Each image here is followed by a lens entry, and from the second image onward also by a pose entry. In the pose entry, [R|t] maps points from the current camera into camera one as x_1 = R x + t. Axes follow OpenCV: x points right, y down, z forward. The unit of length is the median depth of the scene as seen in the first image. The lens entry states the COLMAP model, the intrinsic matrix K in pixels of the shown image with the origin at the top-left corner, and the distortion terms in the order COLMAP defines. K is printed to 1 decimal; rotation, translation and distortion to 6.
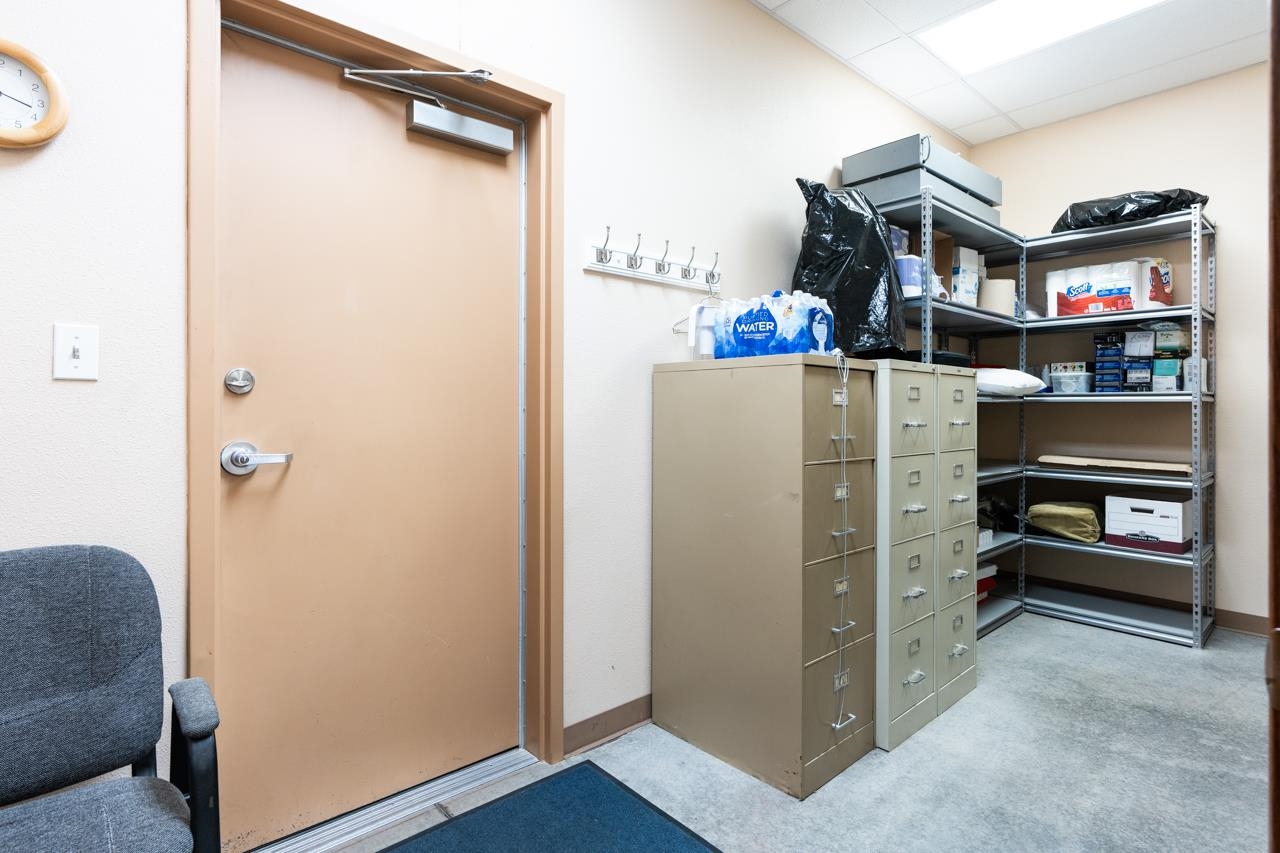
lens RADIAL K [[646.3, 0, 640.8], [0, 646.3, 416.5], [0, 0, 1]] dist [0.002607, -0.000179]
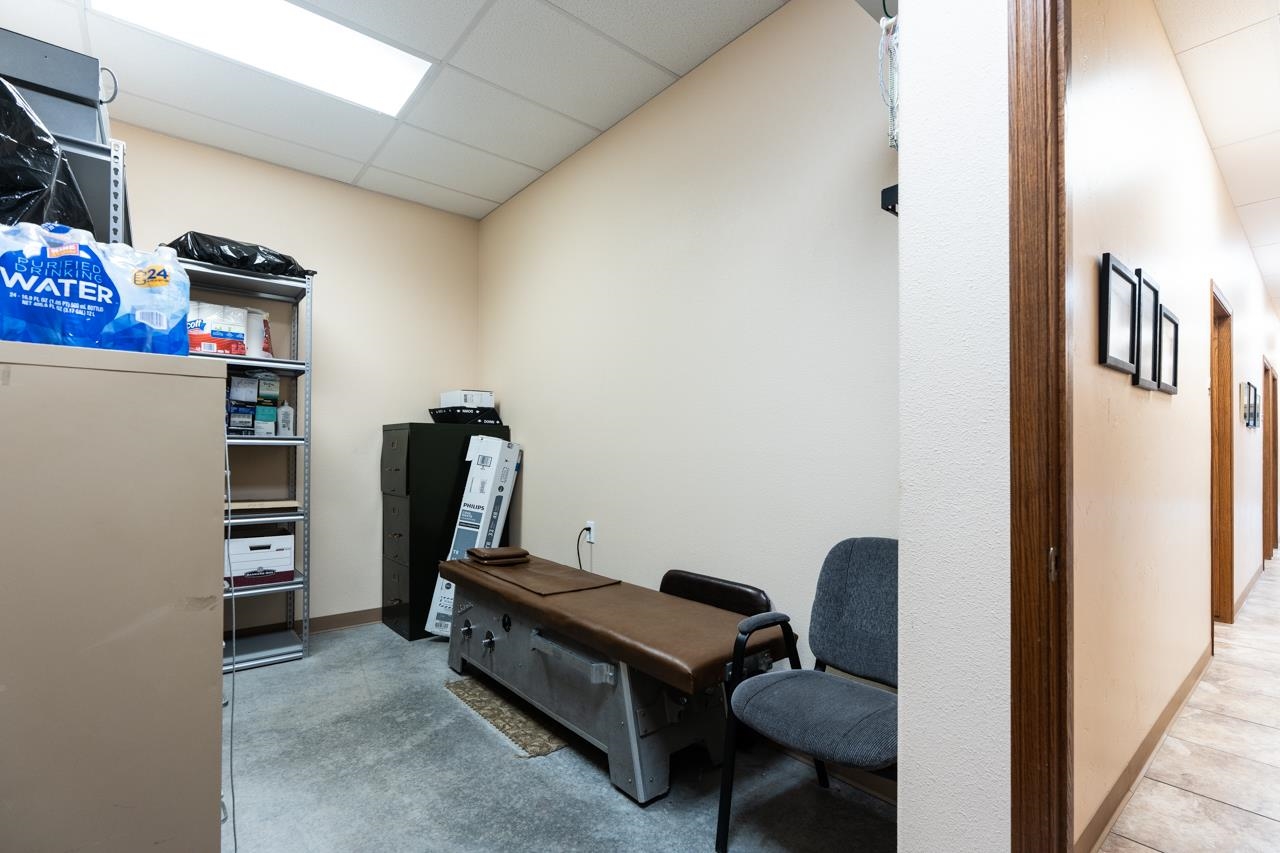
lens RADIAL K [[582.0, 0, 650.2], [0, 582.0, 454.1], [0, 0, 1]] dist [-0.003443, -0.000260]
pose [[0.017176, -0.003314, 0.999847, -0.169401], [0.009070, 0.999954, 0.003158, -0.005218], [-0.999811, 0.009015, 0.017205, 0.354147]]
